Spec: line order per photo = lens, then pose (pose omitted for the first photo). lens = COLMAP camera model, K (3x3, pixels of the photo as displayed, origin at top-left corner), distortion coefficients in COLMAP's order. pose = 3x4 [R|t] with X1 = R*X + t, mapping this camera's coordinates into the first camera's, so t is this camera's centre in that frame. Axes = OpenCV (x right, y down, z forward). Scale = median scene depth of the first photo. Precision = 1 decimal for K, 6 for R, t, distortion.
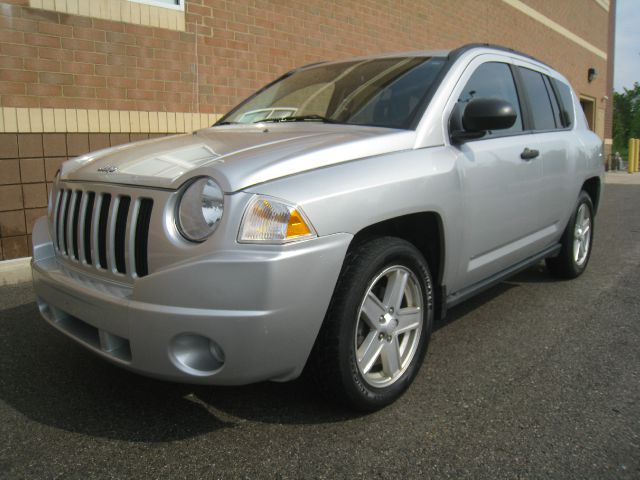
lens RADIAL K [[548.2, 0, 312.9], [0, 548.2, 229.8], [0, 0, 1]] dist [-0.133440, 0.063764]
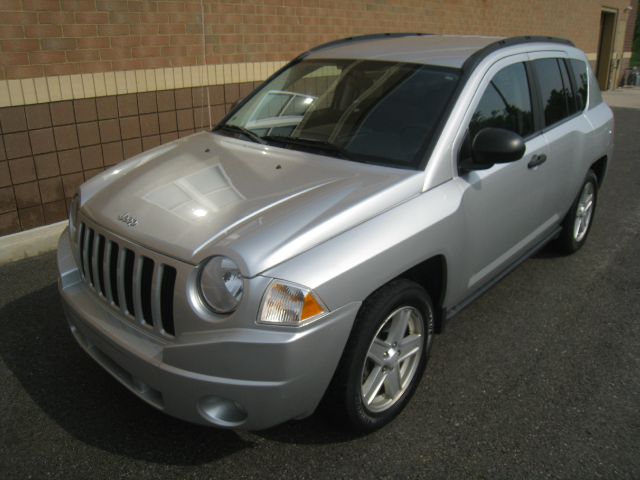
lens RADIAL K [[548.2, 0, 319.8], [0, 548.2, 238.5], [0, 0, 1]] dist [-0.133440, 0.063764]
pose [[0.999965, 0.008227, 0.001544, -0.010097], [-0.008369, 0.978912, 0.204110, -0.268182], [0.000168, -0.204116, 0.978947, -0.030963]]
